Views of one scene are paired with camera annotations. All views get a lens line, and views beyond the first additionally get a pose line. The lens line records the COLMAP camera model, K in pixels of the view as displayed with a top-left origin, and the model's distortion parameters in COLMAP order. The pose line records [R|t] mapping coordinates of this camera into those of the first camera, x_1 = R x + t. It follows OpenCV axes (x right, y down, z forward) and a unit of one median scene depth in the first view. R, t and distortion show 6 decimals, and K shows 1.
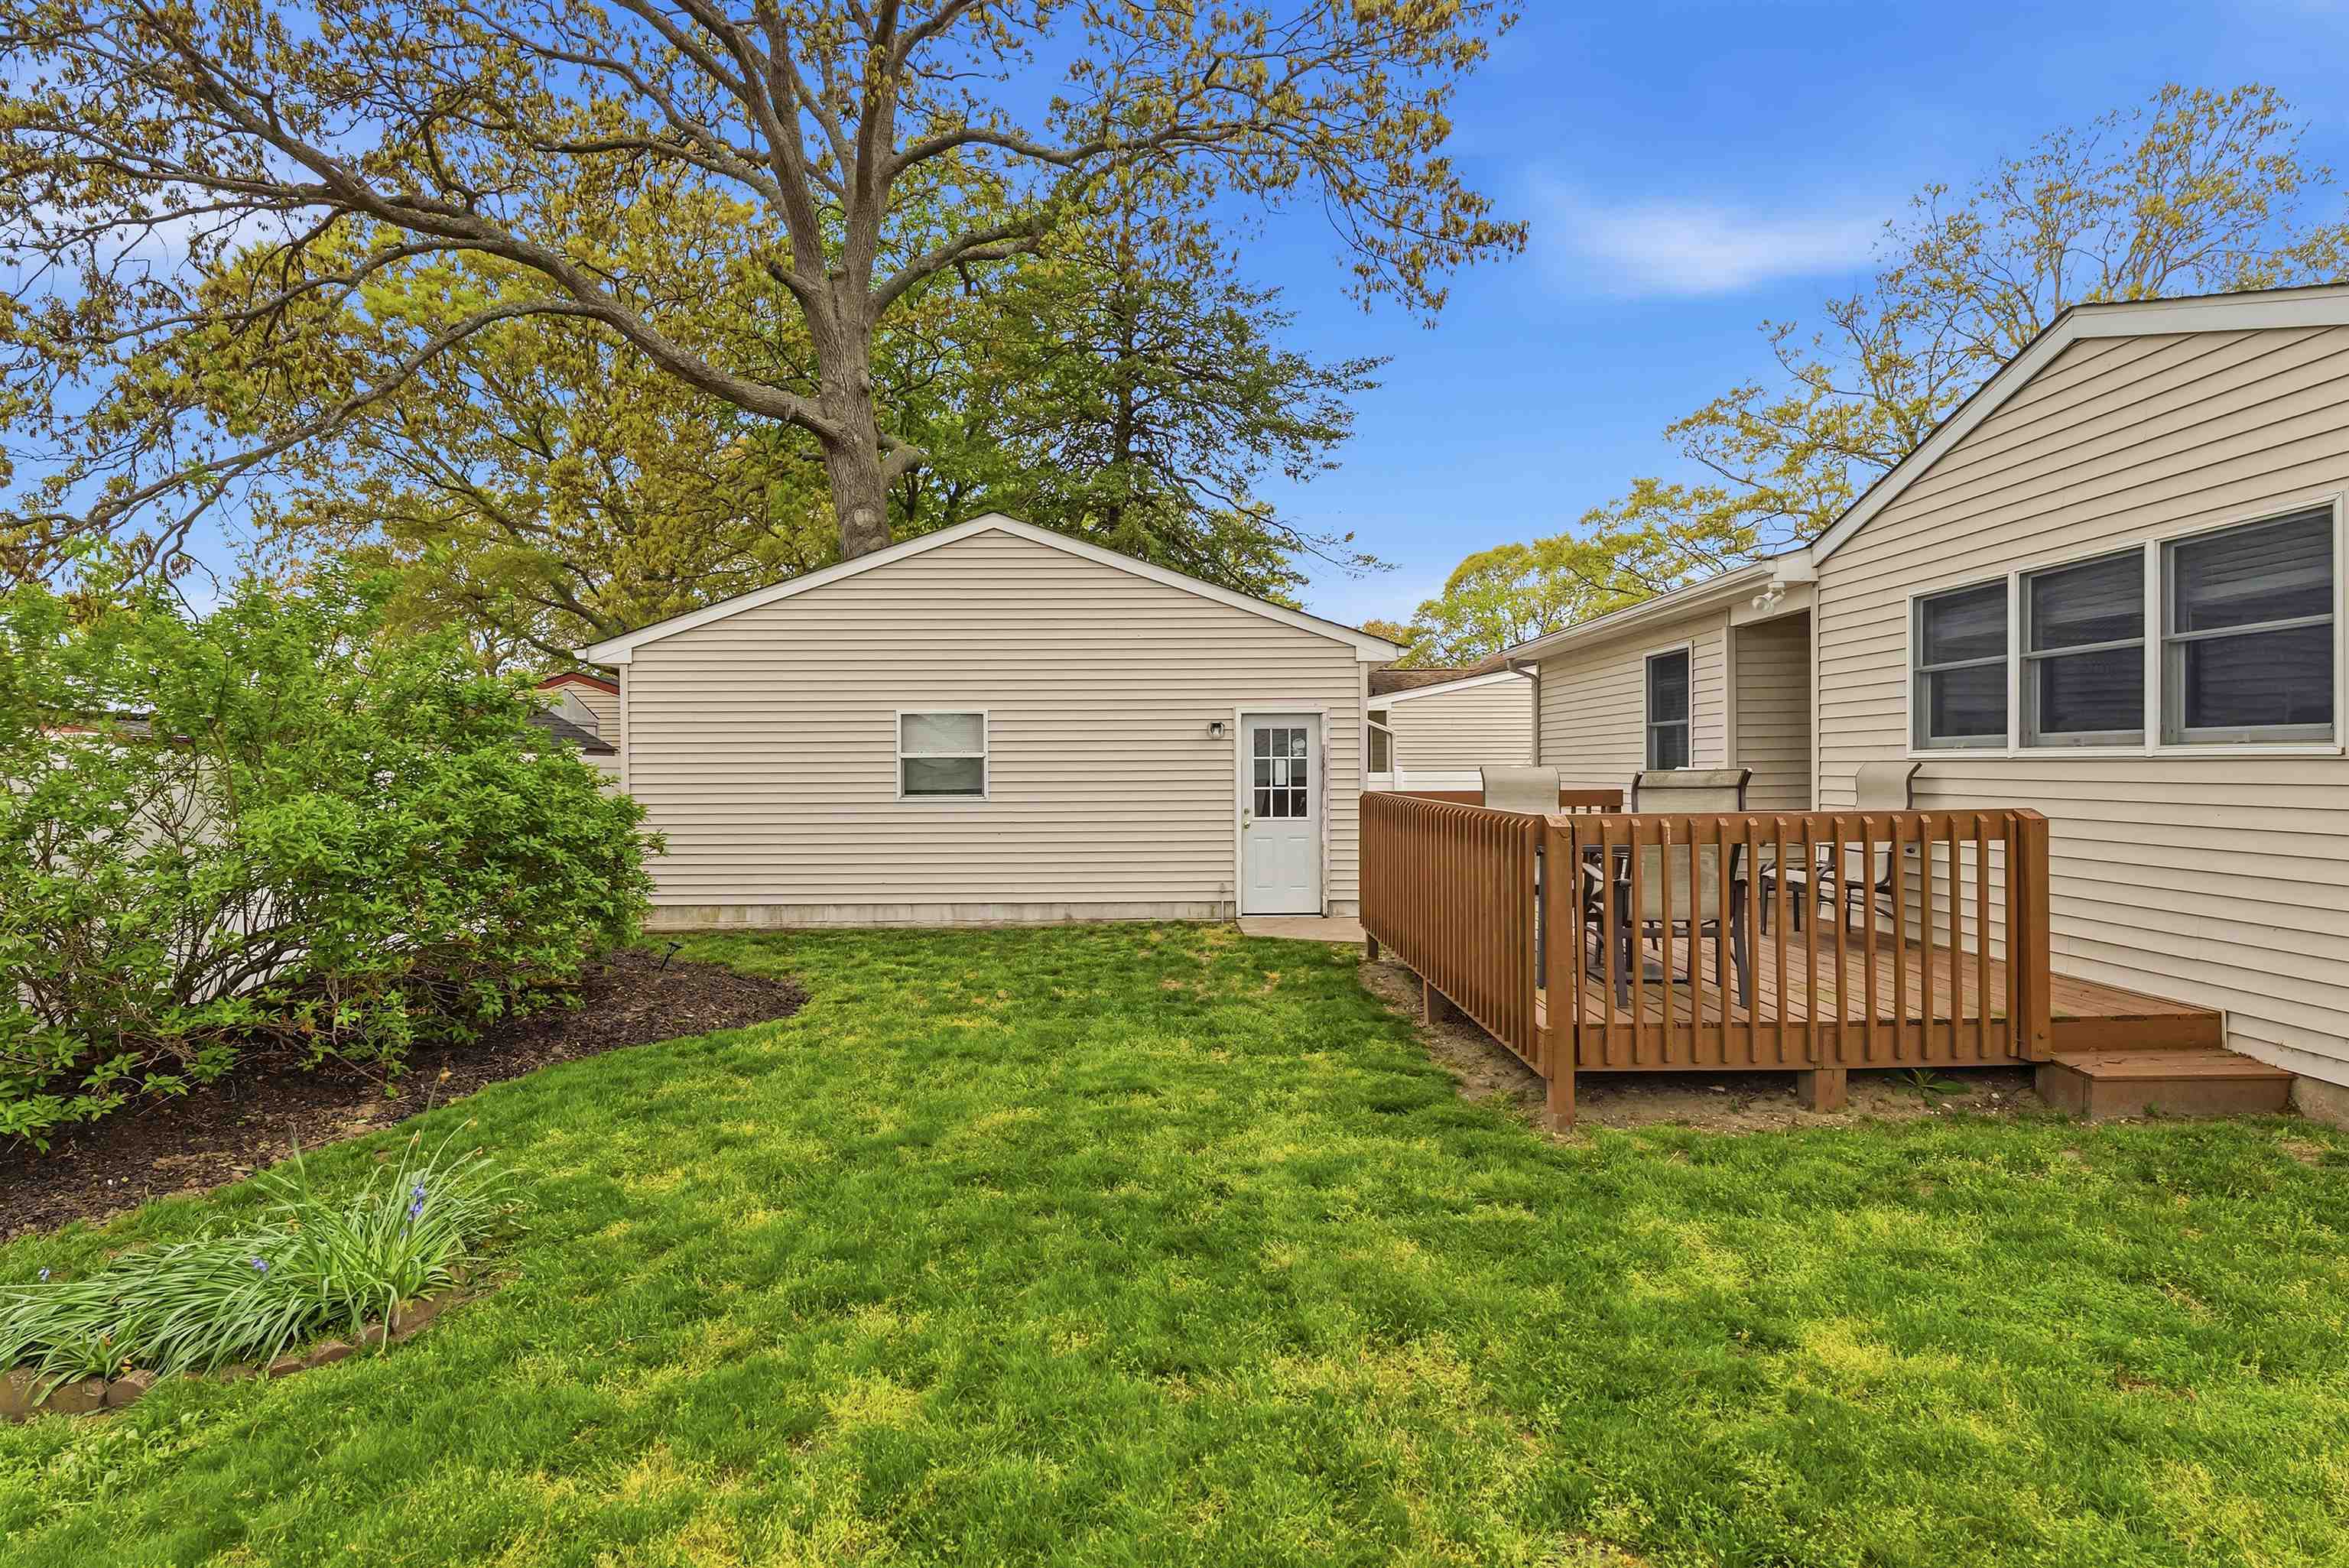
lens RADIAL K [[1106.9, 0, 1175.5], [0, 1106.9, 783.1], [0, 0, 1]] dist [-0.001763, 0.000566]
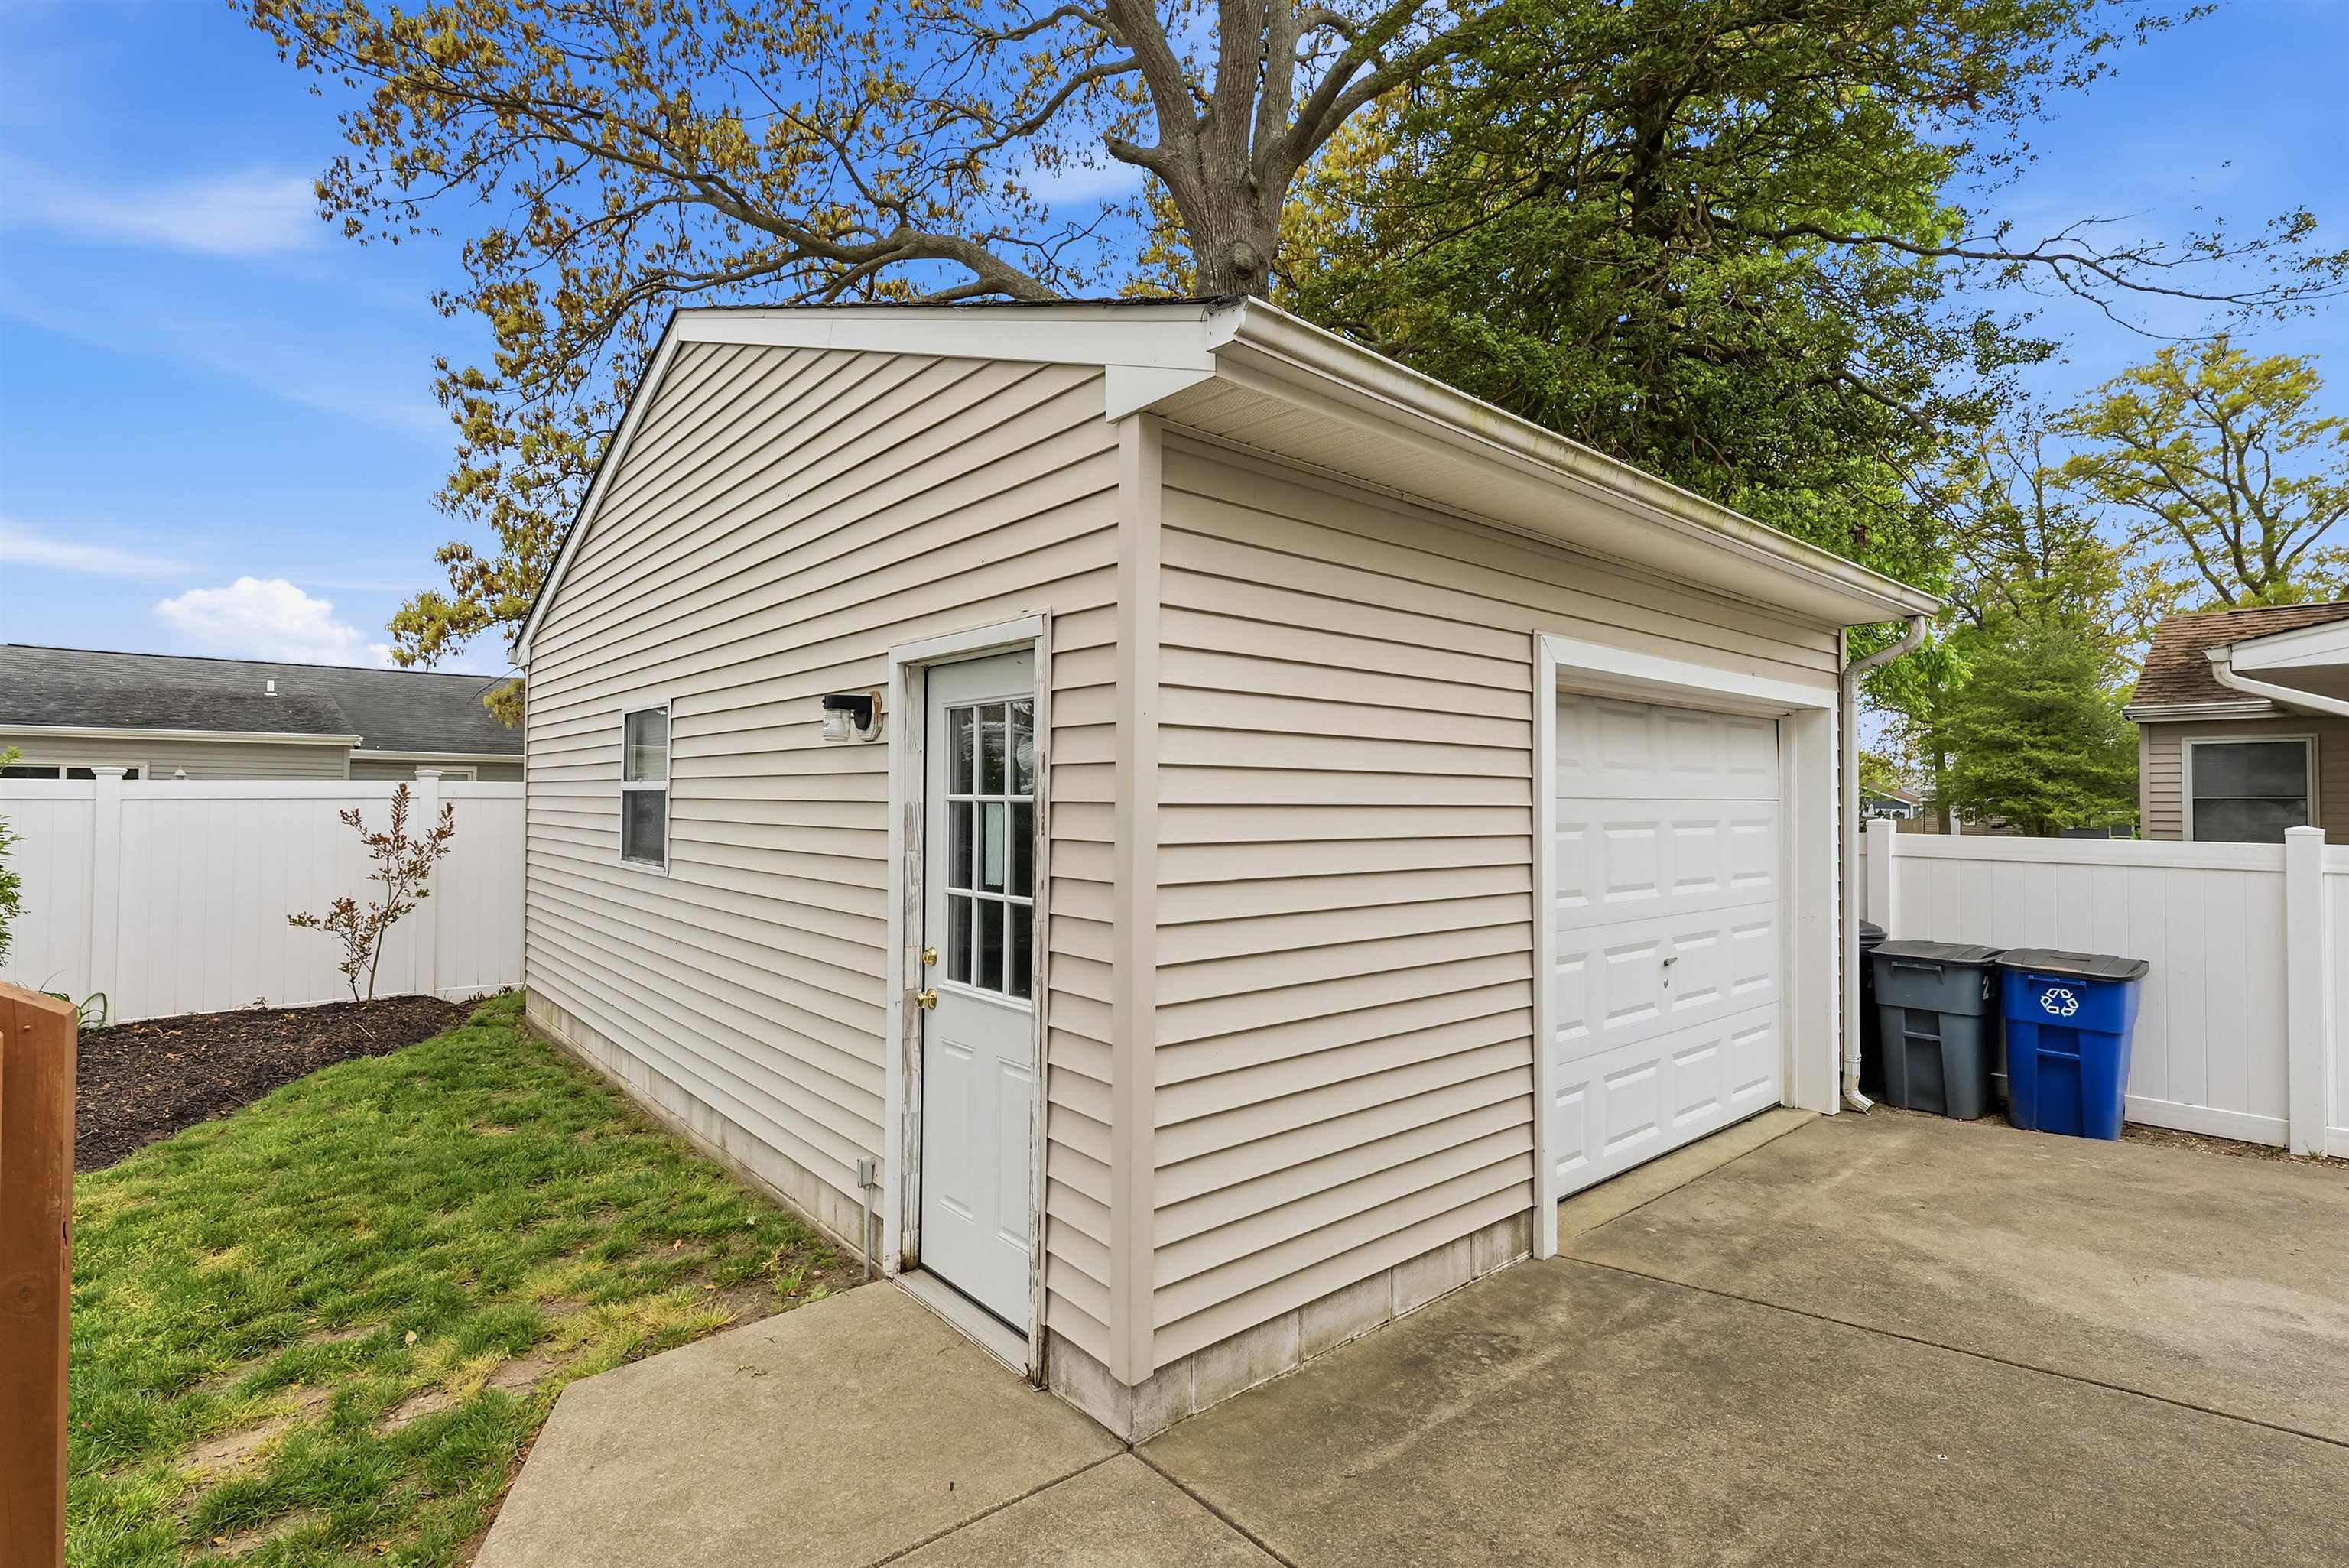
lens RADIAL K [[1095.1, 0, 1178.4], [0, 1095.1, 778.7], [0, 0, 1]] dist [0.000137, 0.000124]
pose [[0.641284, -0.001901, -0.767301, 0.669377], [-0.023453, 0.999481, -0.022077, -0.041605], [0.766945, 0.032153, 0.640907, 1.553130]]
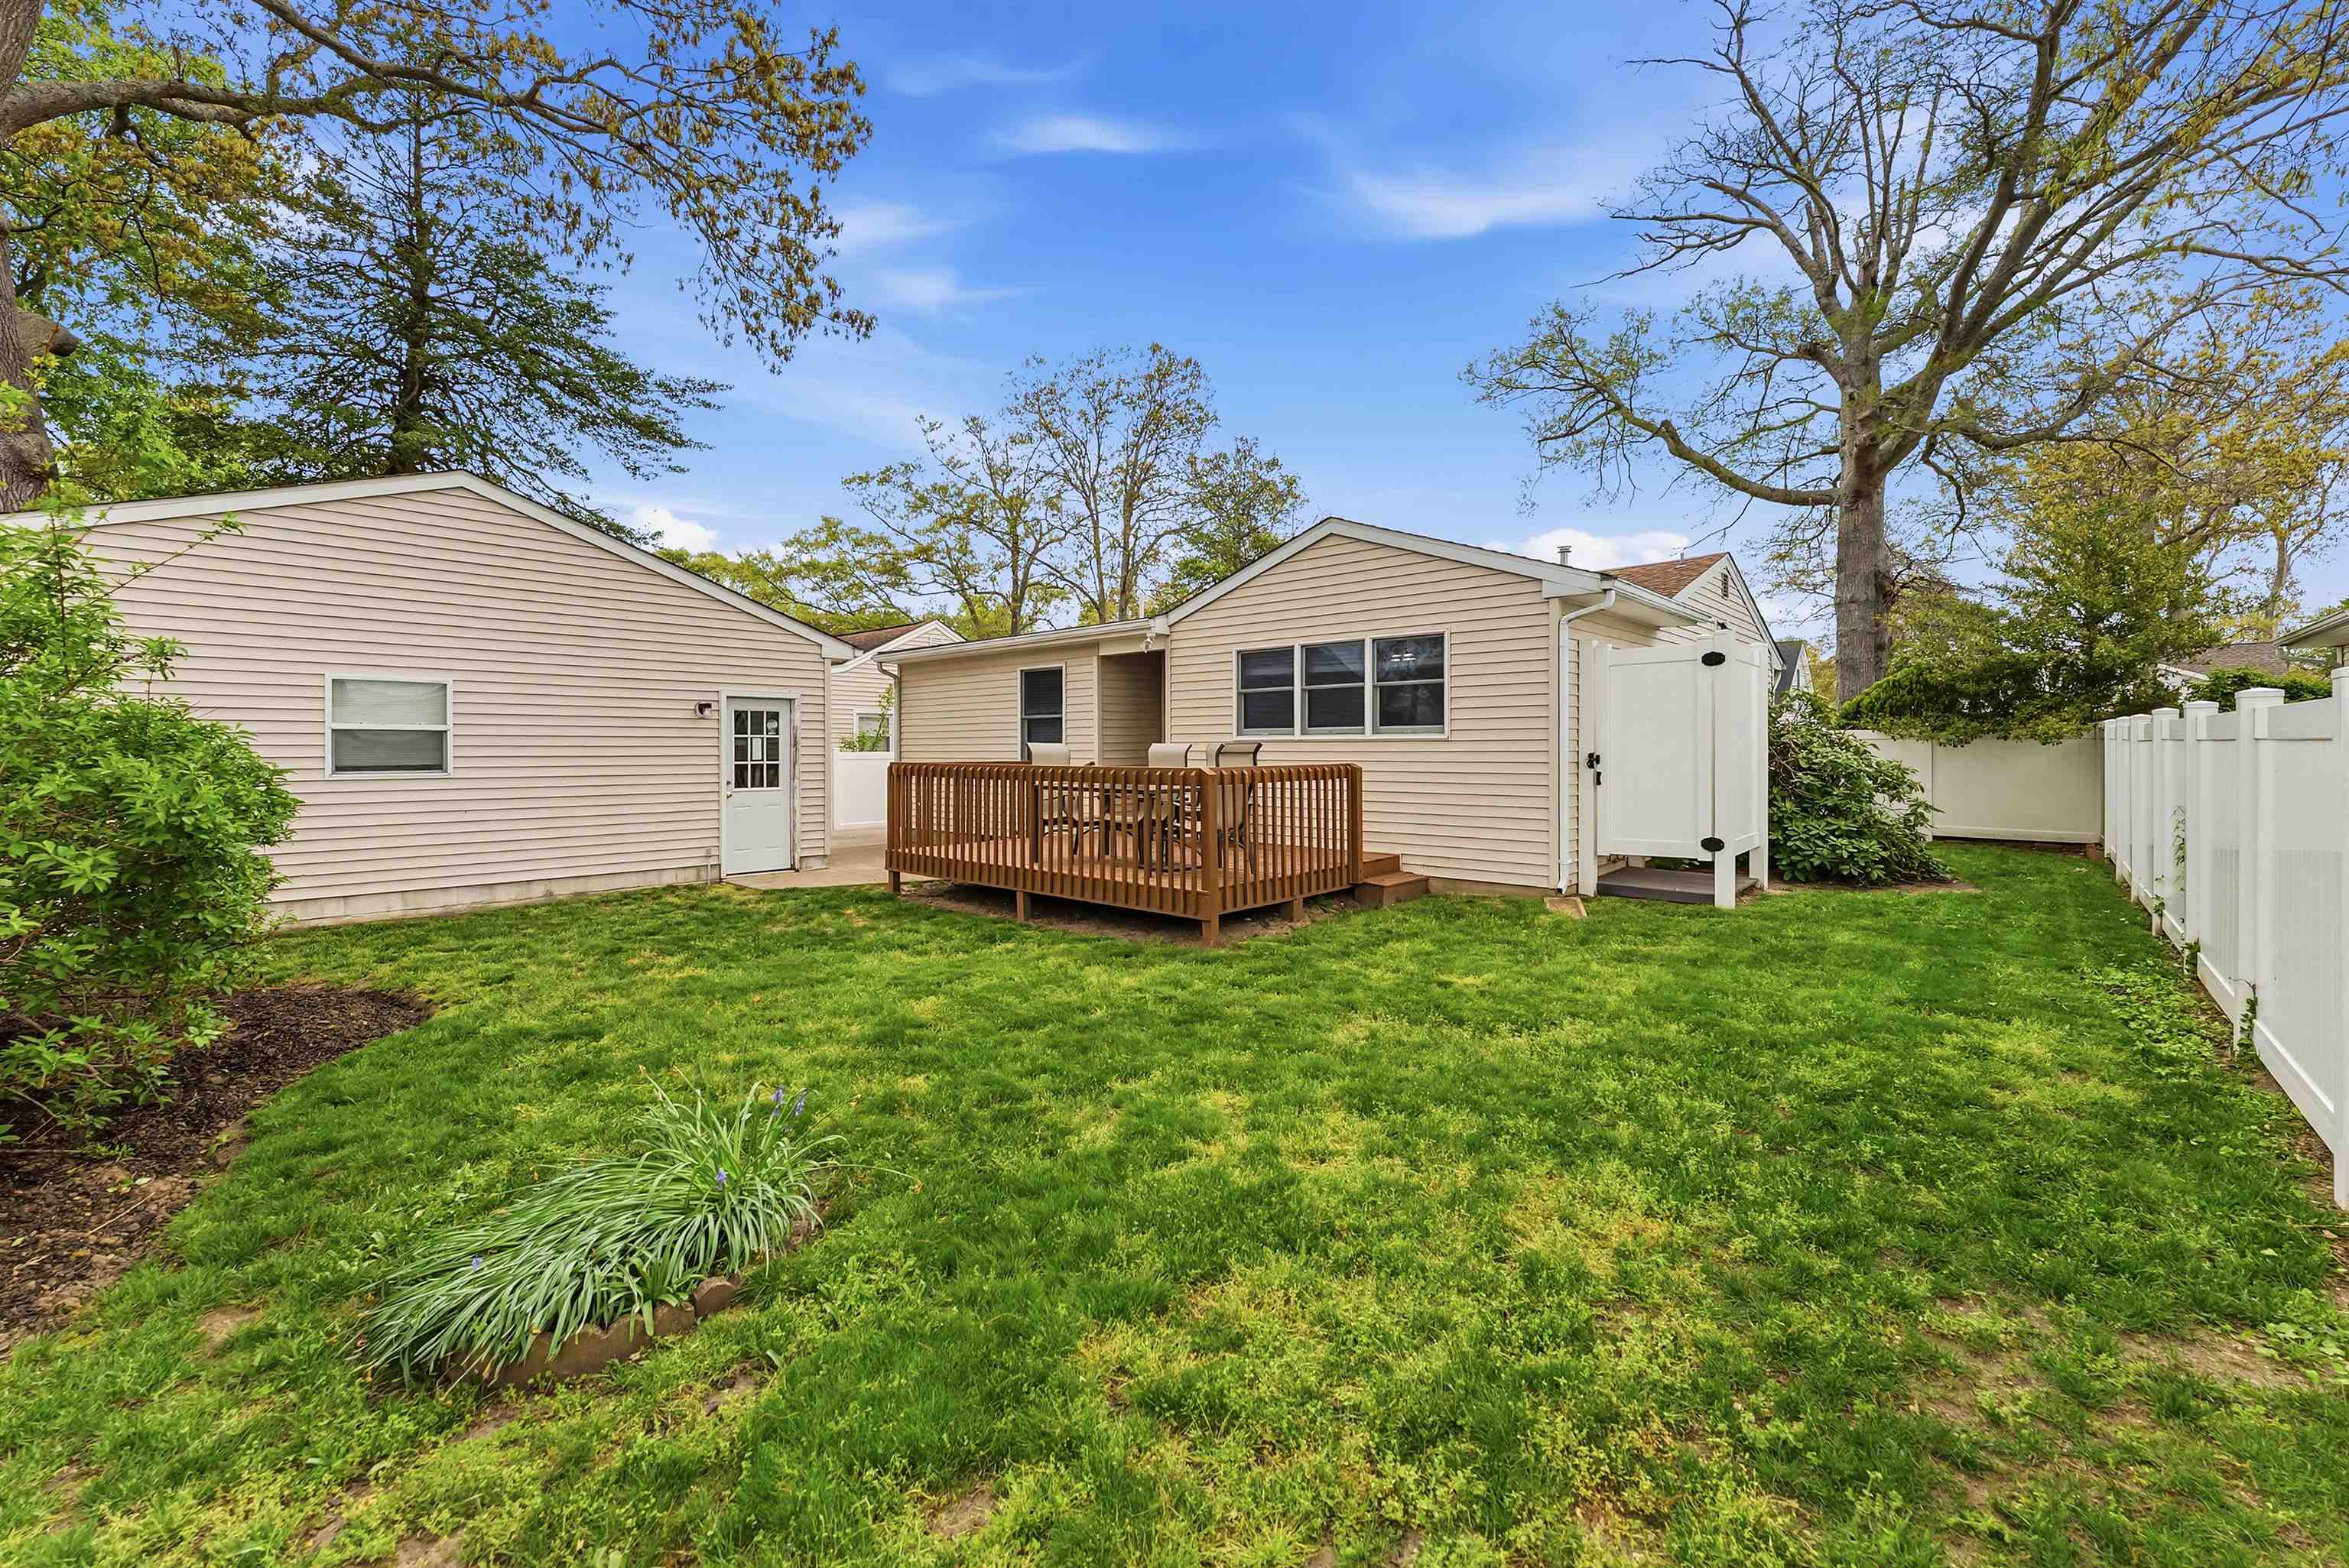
lens RADIAL K [[960.6, 0, 1167.3], [0, 960.6, 751.3], [0, 0, 1]] dist [-0.002010, -0.000646]
pose [[0.683886, 0.004929, 0.729572, -0.627362], [0.007905, 0.999868, -0.014164, 0.019133], [-0.729546, 0.015454, 0.683757, 0.017344]]
